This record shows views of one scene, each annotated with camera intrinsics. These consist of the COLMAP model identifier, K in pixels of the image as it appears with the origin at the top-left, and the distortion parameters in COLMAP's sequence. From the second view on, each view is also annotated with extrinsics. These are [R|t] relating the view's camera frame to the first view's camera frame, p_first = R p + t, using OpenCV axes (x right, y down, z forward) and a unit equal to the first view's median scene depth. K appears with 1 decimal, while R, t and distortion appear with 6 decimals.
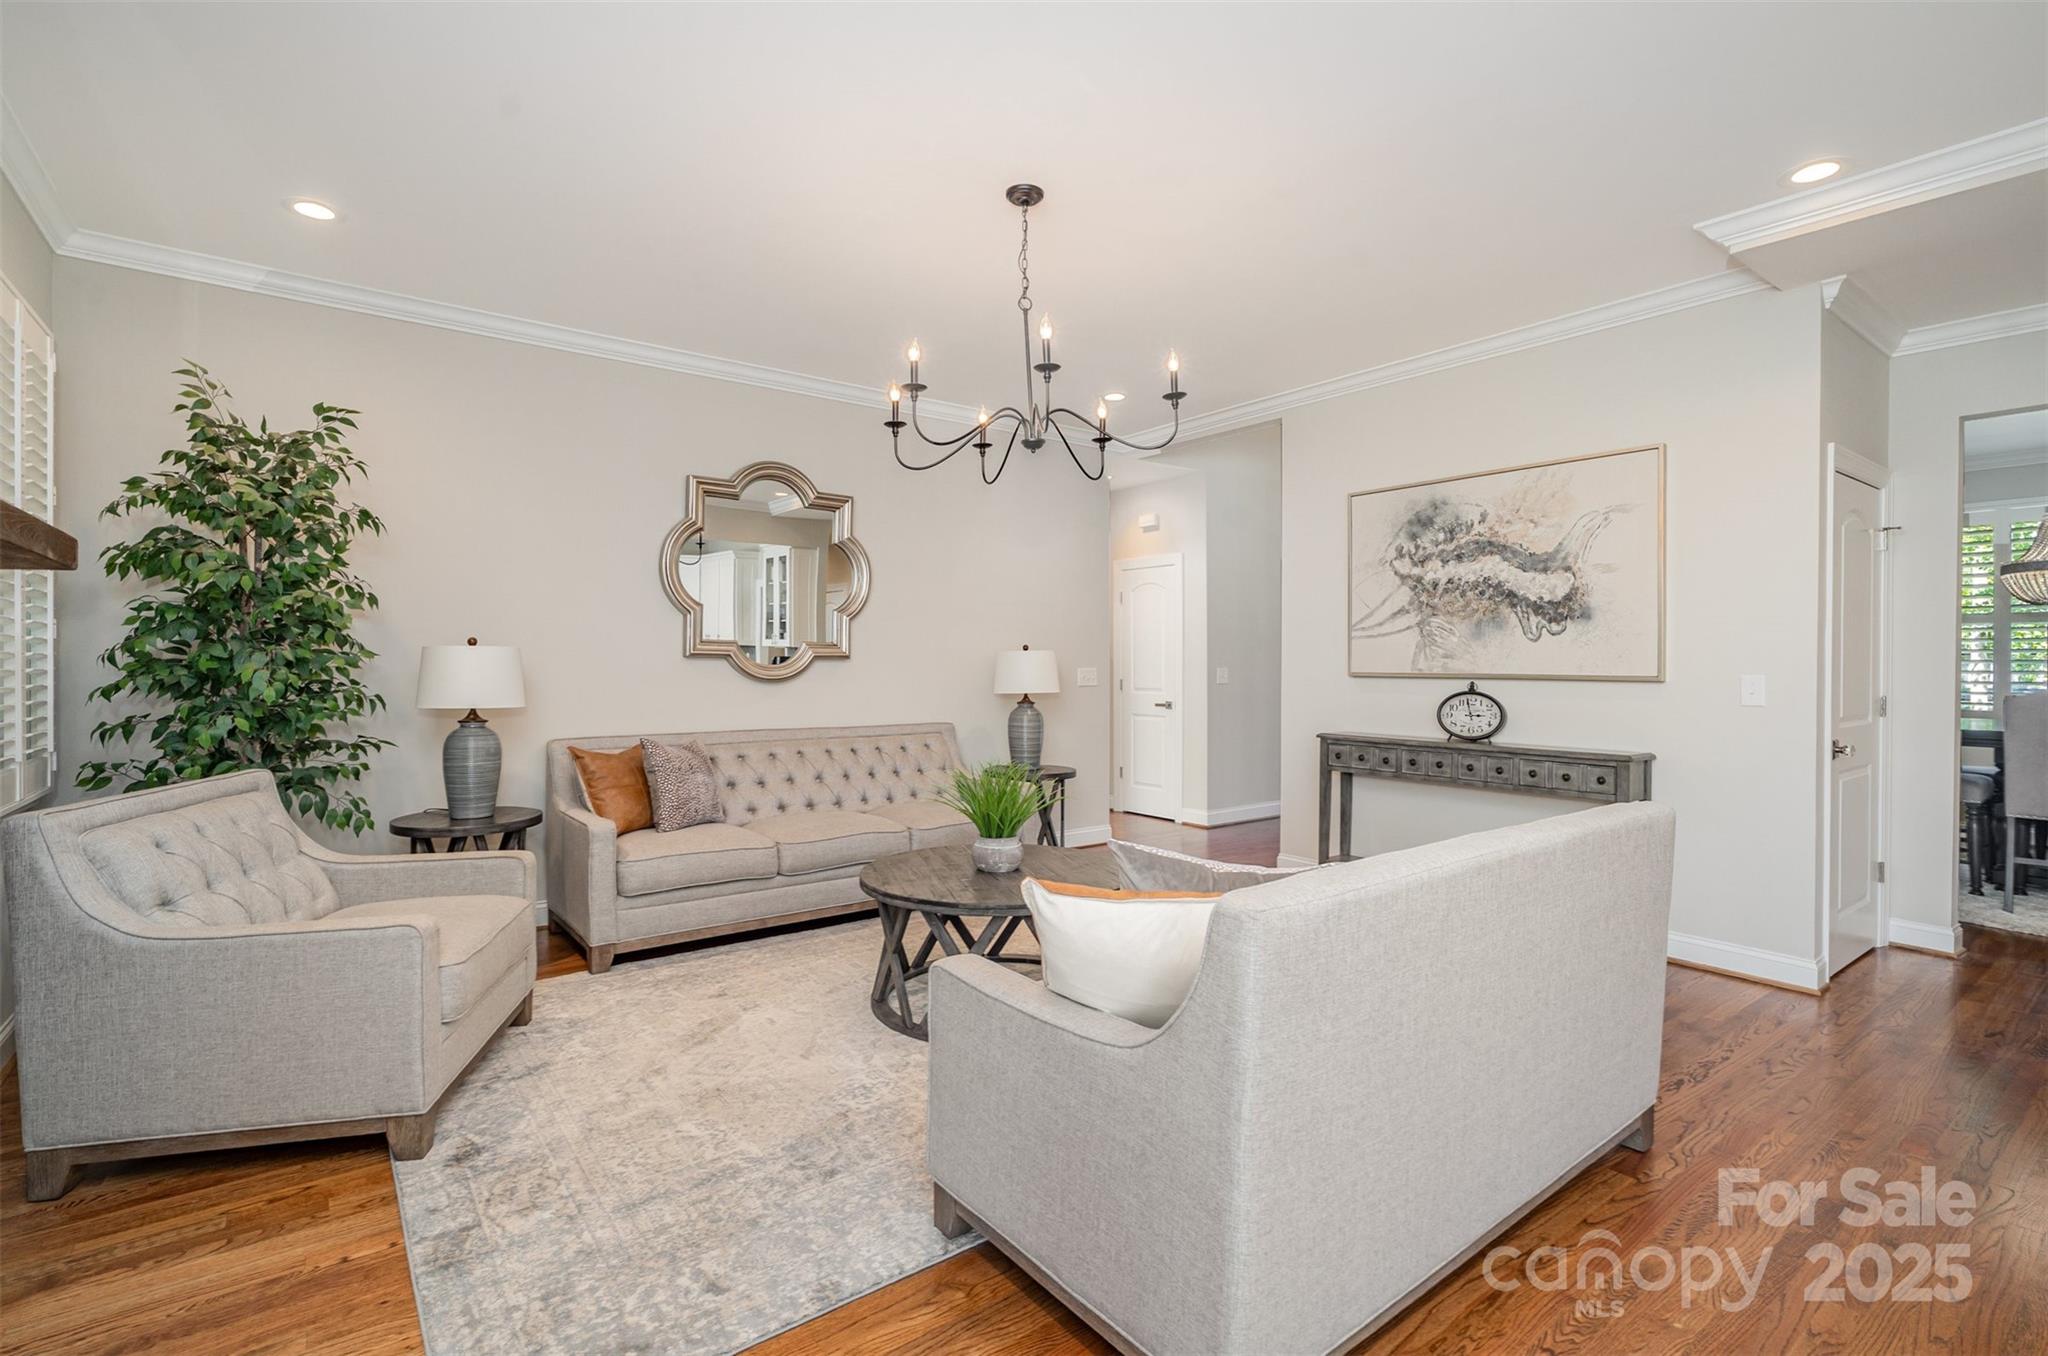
lens RADIAL K [[943.6, 0, 1017.6], [0, 943.6, 663.4], [0, 0, 1]] dist [-0.002039, 0.000791]
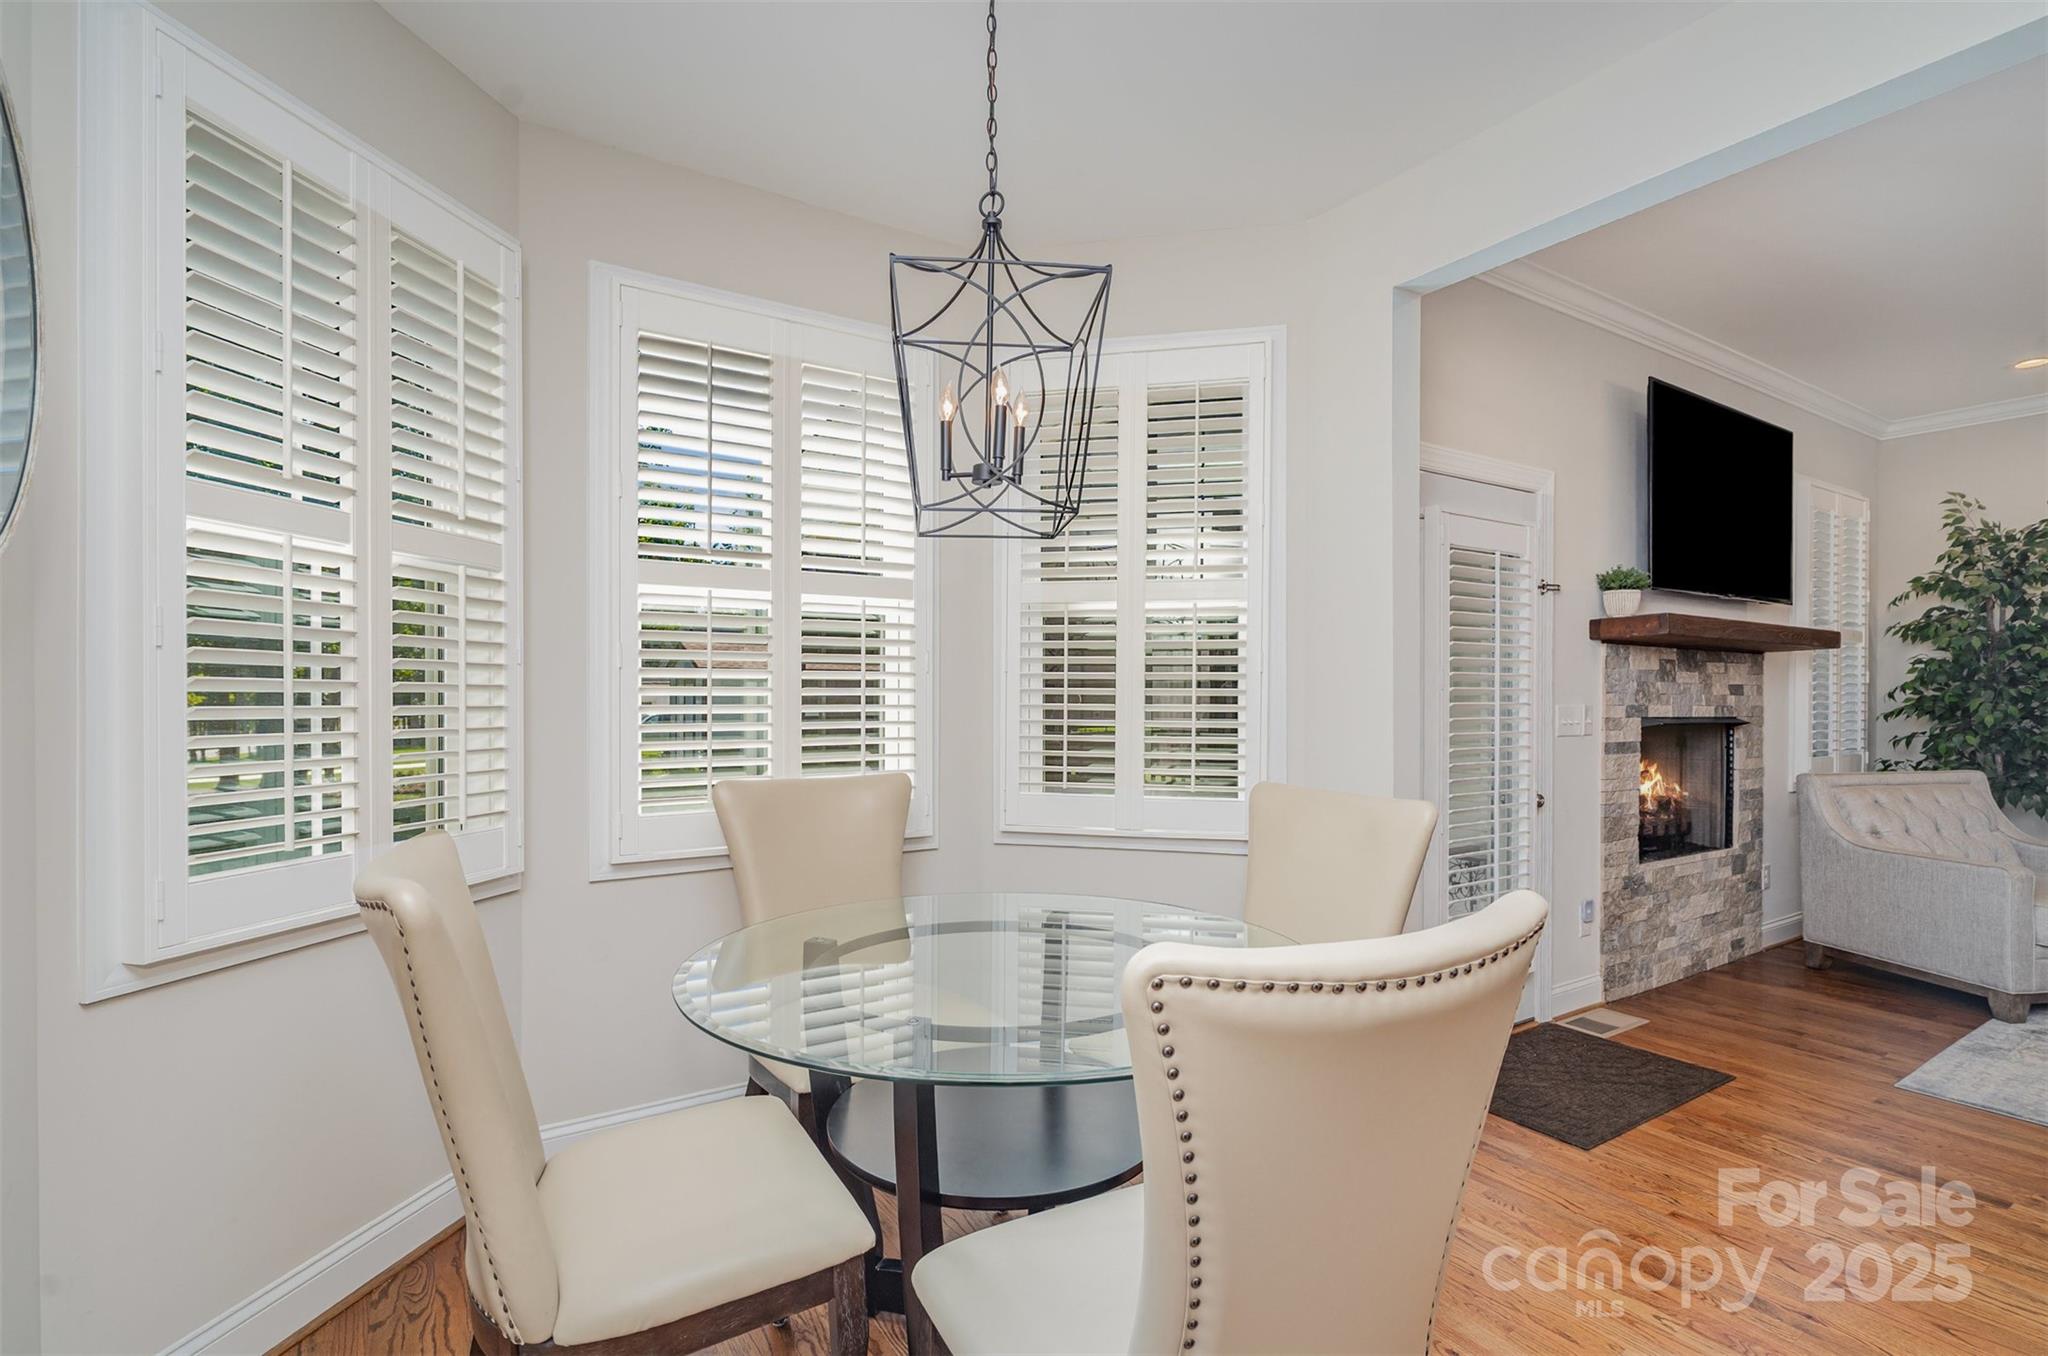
lens RADIAL K [[943.6, 0, 1020.0], [0, 943.6, 691.0], [0, 0, 1]] dist [-0.002039, 0.000791]
pose [[-0.077176, -0.005795, -0.997001, 0.717464], [0.000971, 0.999982, -0.005888, -0.004469], [0.997017, -0.001423, -0.077169, -0.343980]]
